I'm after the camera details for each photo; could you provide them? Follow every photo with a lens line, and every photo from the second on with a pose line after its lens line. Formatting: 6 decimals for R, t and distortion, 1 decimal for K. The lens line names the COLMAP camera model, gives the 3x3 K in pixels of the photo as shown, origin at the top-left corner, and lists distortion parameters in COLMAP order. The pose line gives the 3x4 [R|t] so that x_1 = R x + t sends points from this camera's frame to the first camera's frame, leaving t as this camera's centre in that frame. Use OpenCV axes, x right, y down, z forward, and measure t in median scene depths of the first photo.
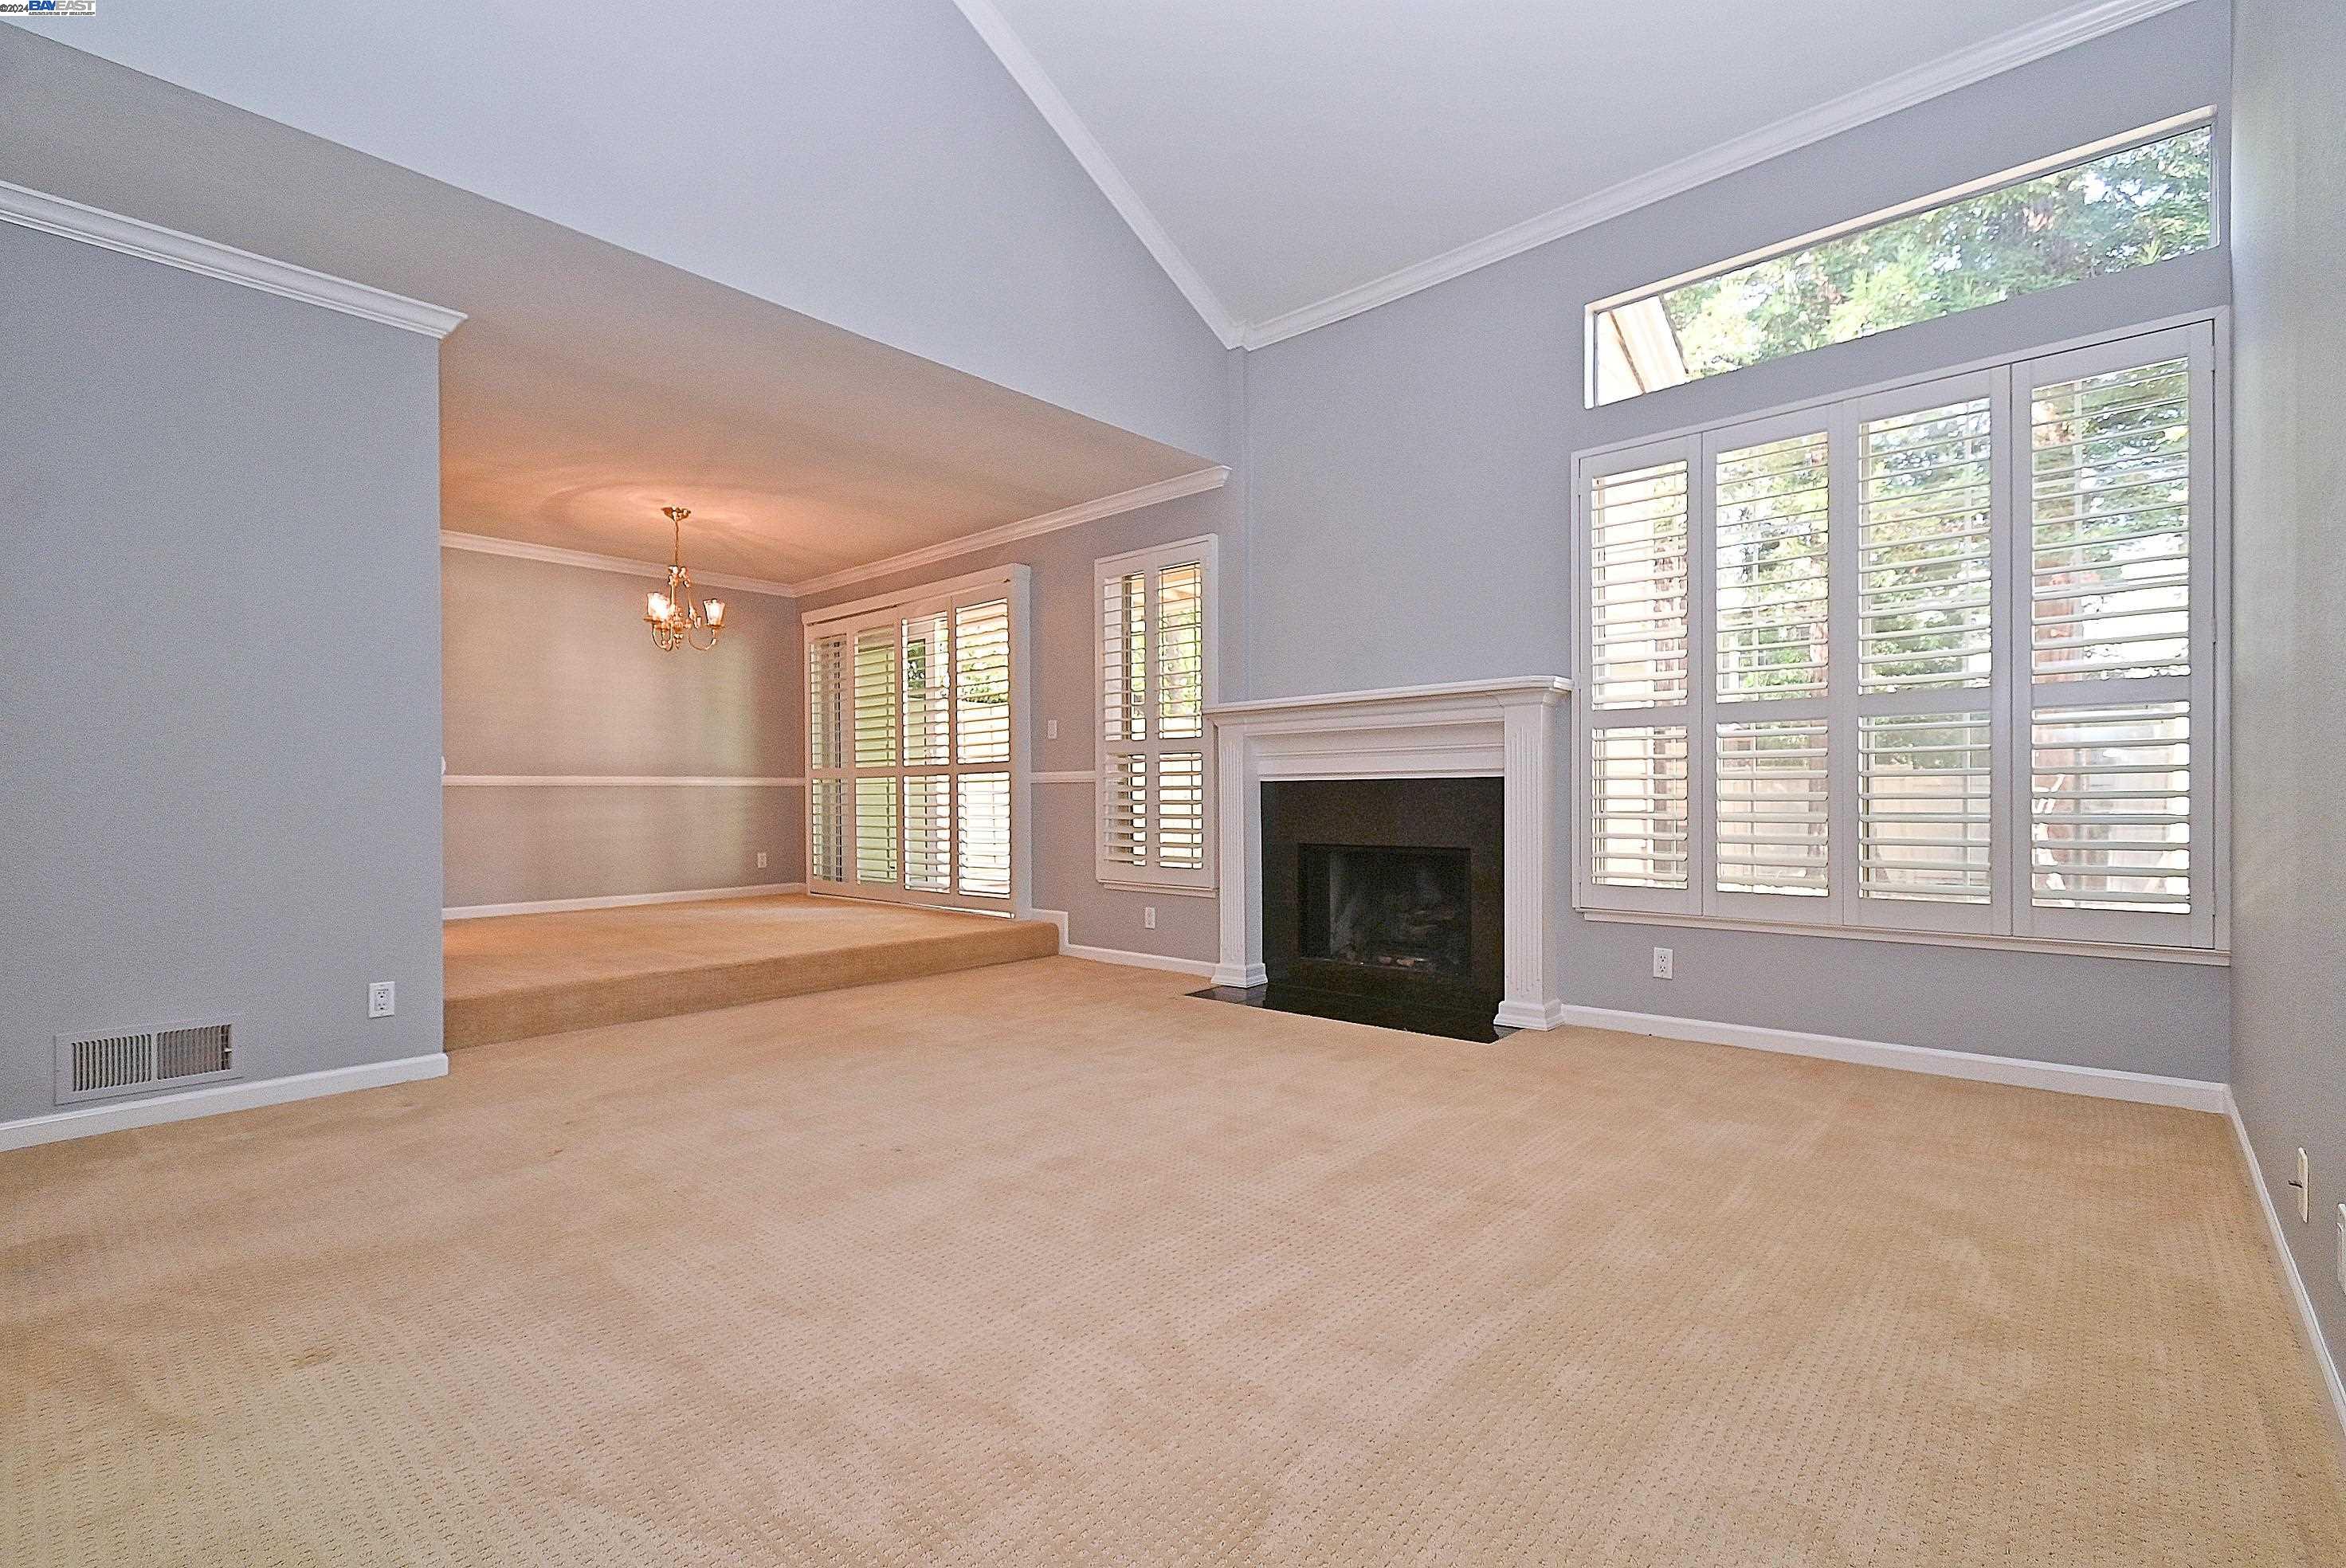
lens RADIAL K [[1044.0, 0, 1174.4], [0, 1044.0, 800.9], [0, 0, 1]] dist [0.005146, -0.001033]
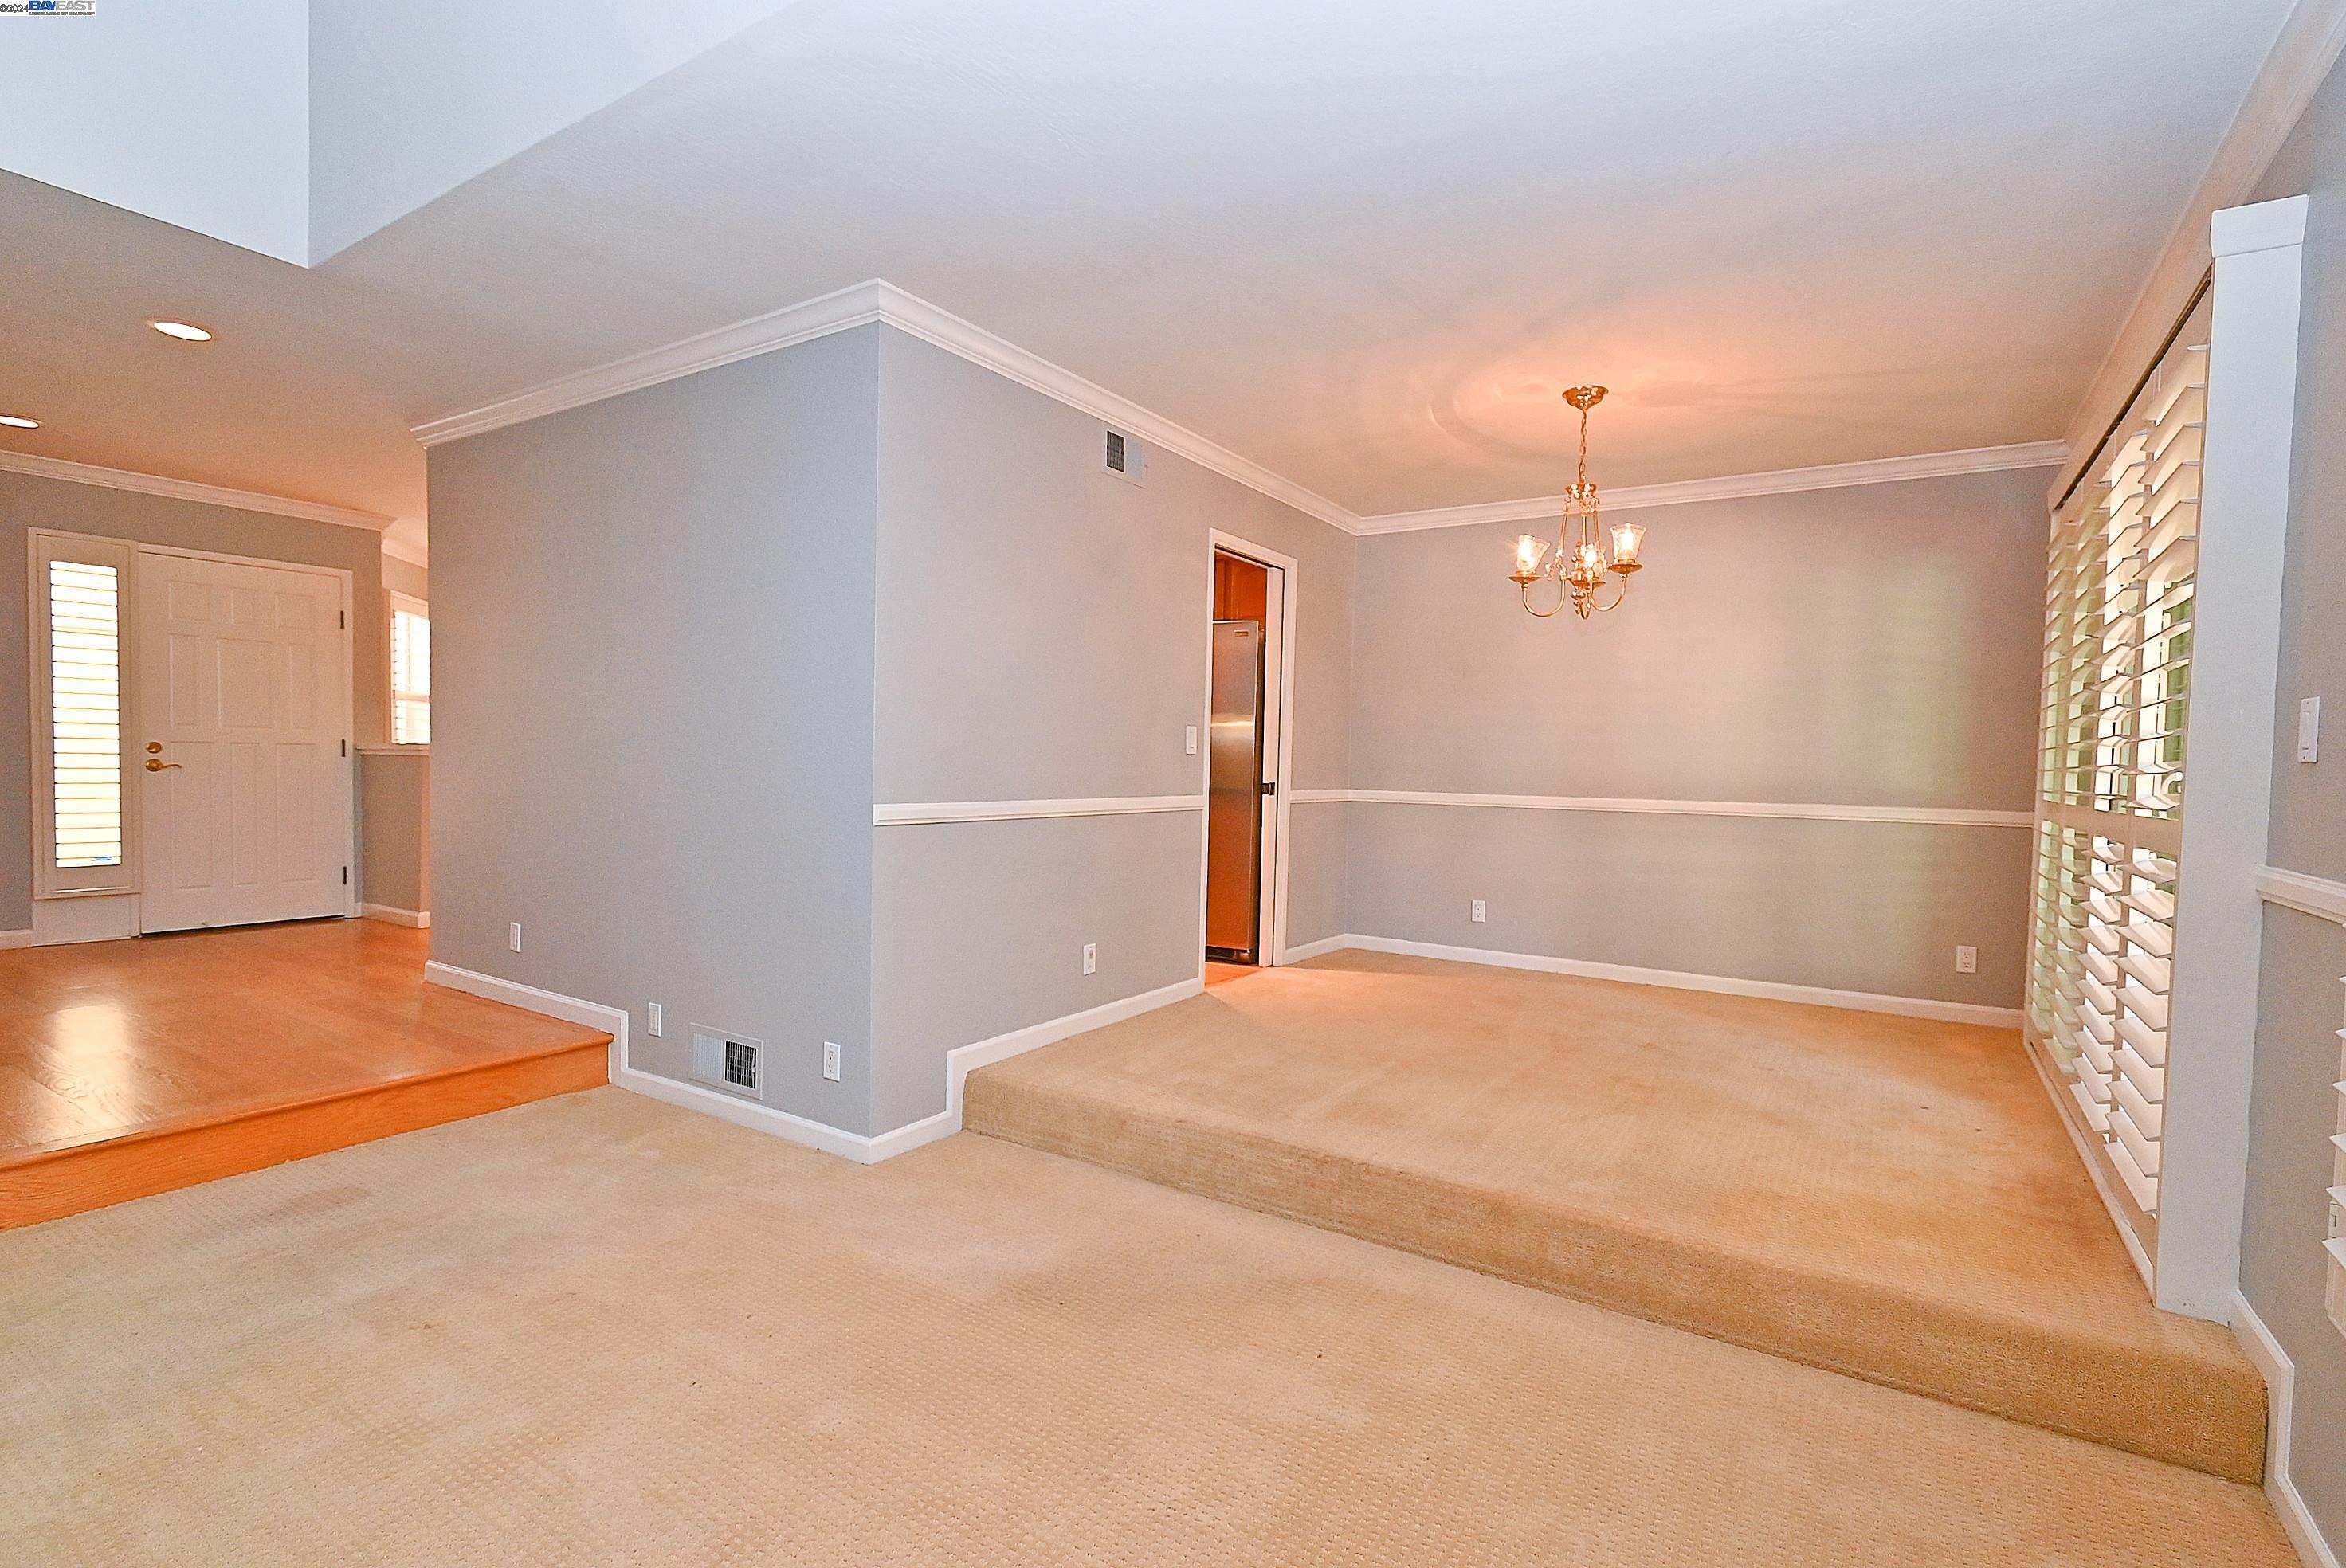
lens RADIAL K [[1082.4, 0, 1175.1], [0, 1082.4, 798.7], [0, 0, 1]] dist [0.003216, 0.000447]
pose [[0.155017, 0.046106, -0.986835, 0.134722], [-0.027016, 0.998735, 0.042418, -0.053047], [0.987542, 0.020084, 0.156067, 0.638934]]
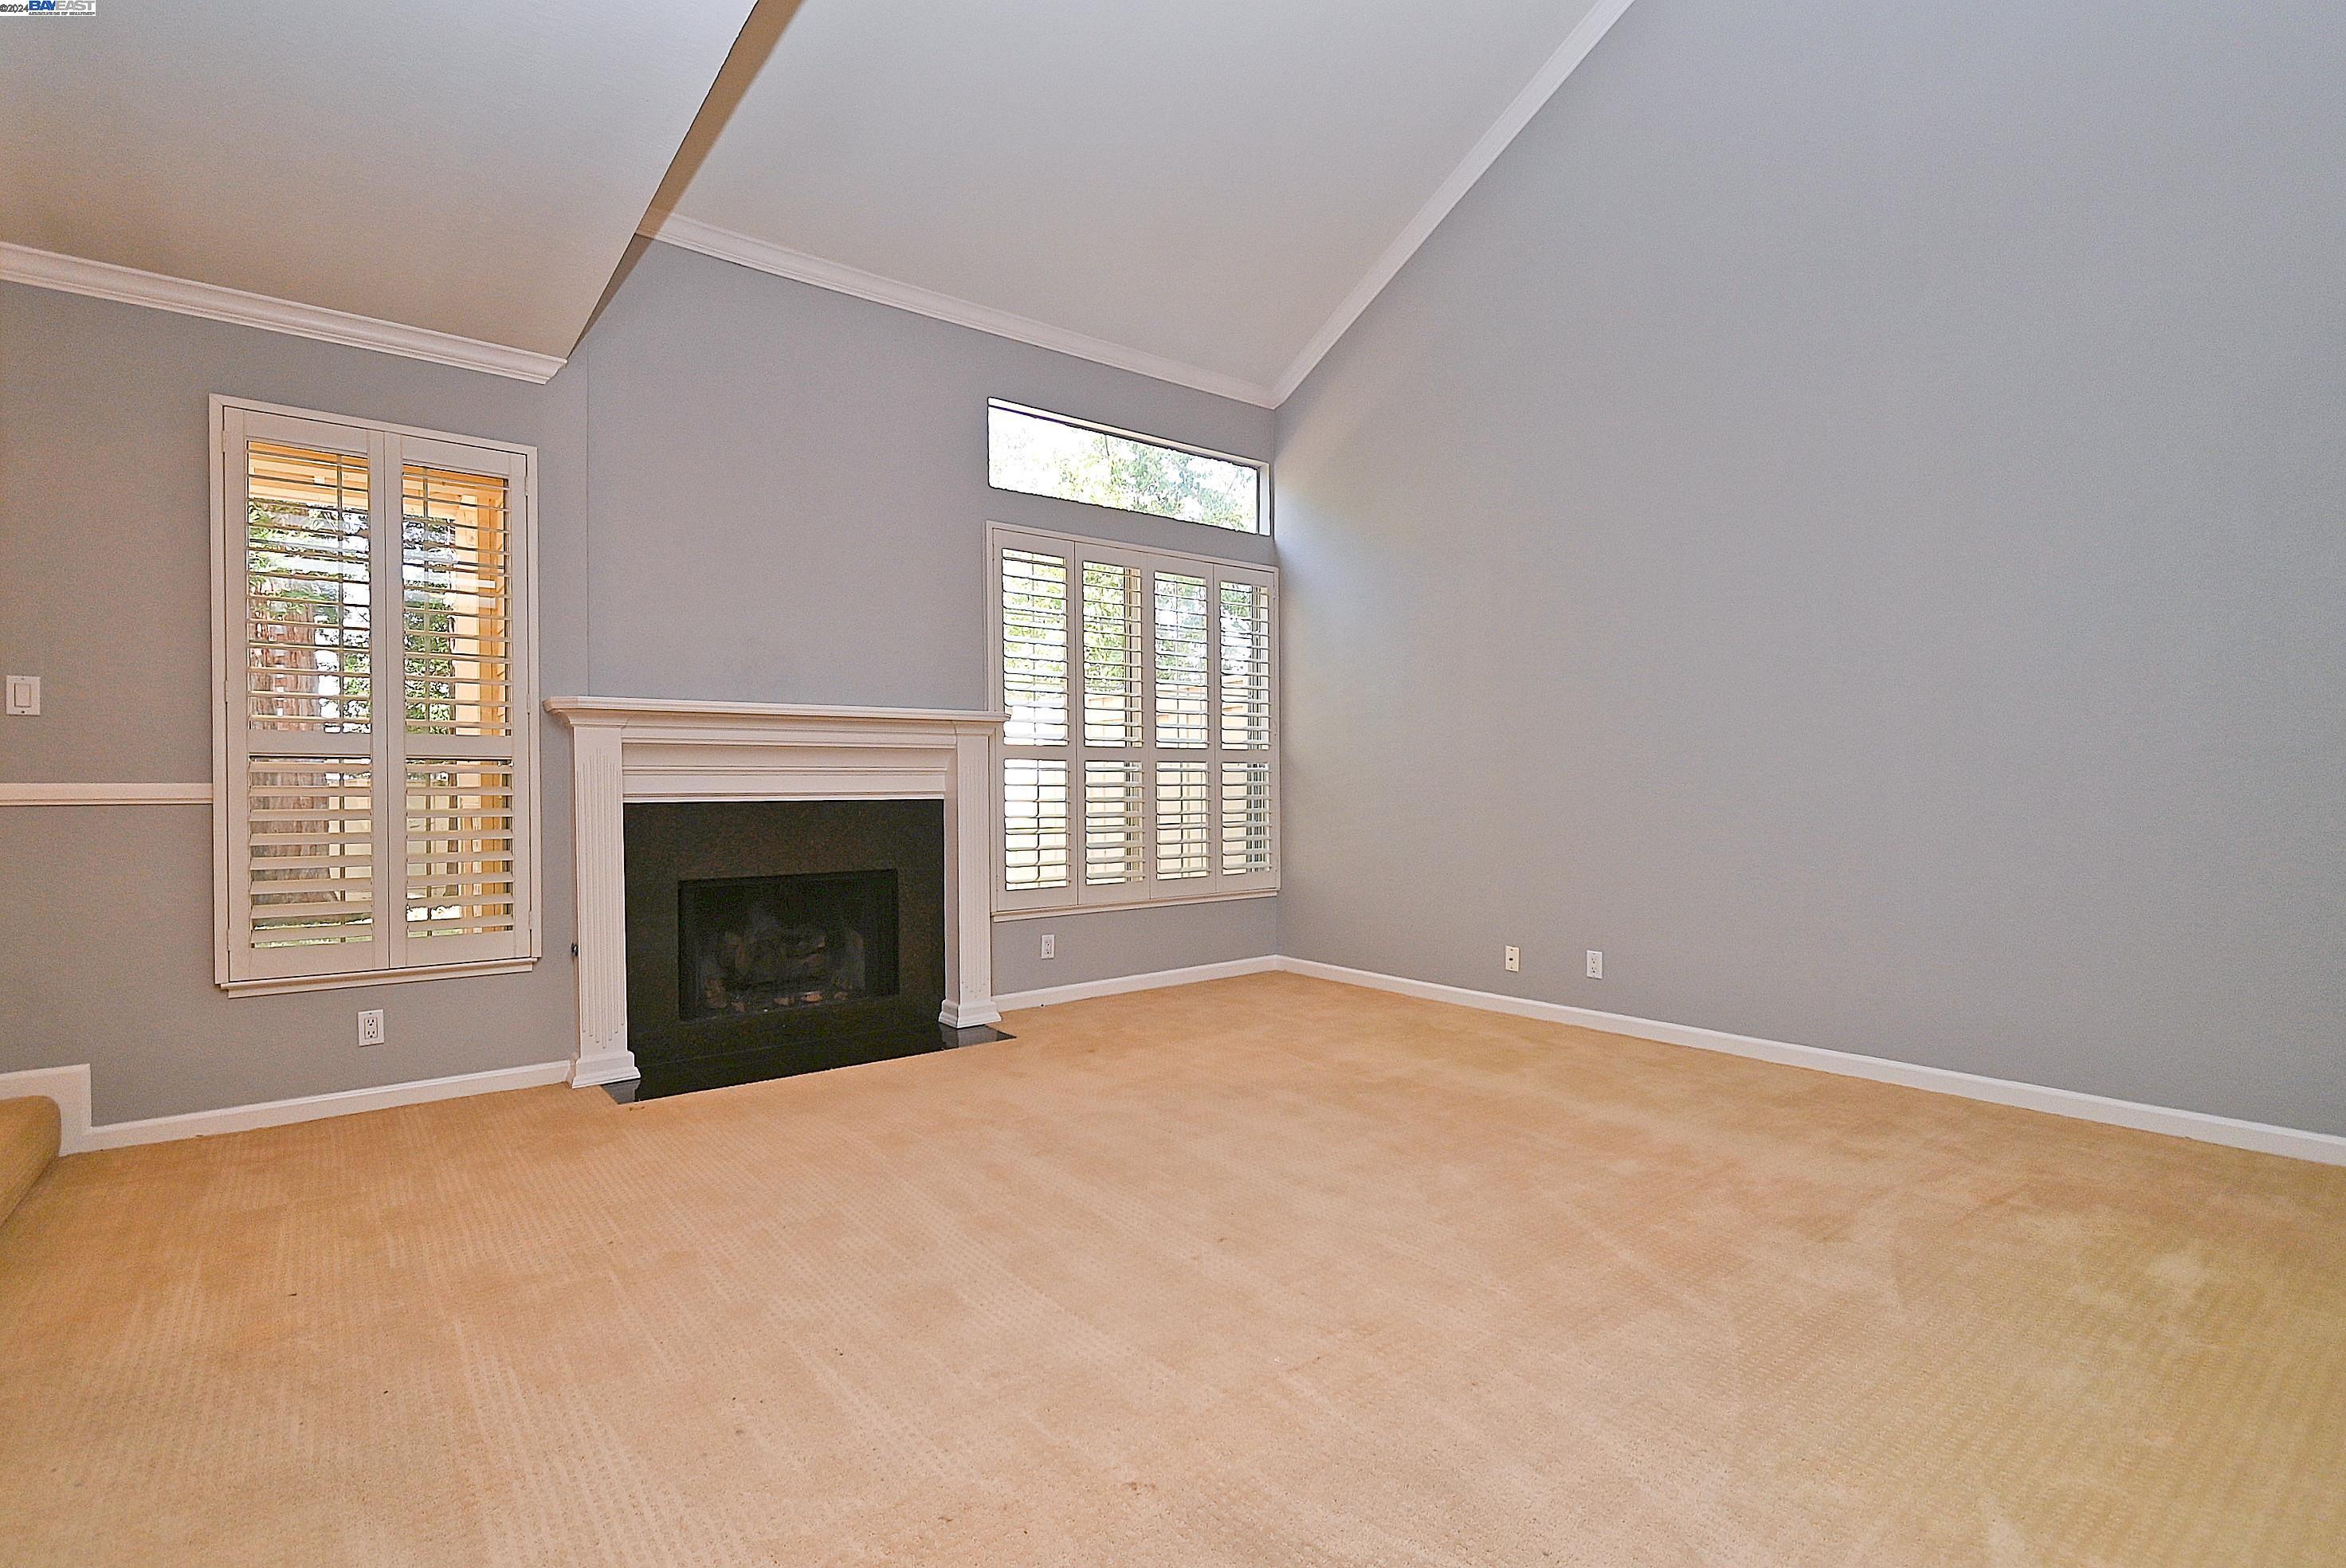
lens RADIAL K [[1044.0, 0, 1174.4], [0, 1044.0, 800.9], [0, 0, 1]] dist [0.005146, -0.001033]
pose [[0.209008, 0.009028, 0.977872, -0.481216], [0.024730, 0.999589, -0.014514, 0.000654], [-0.977601, 0.027217, 0.208698, 0.381928]]
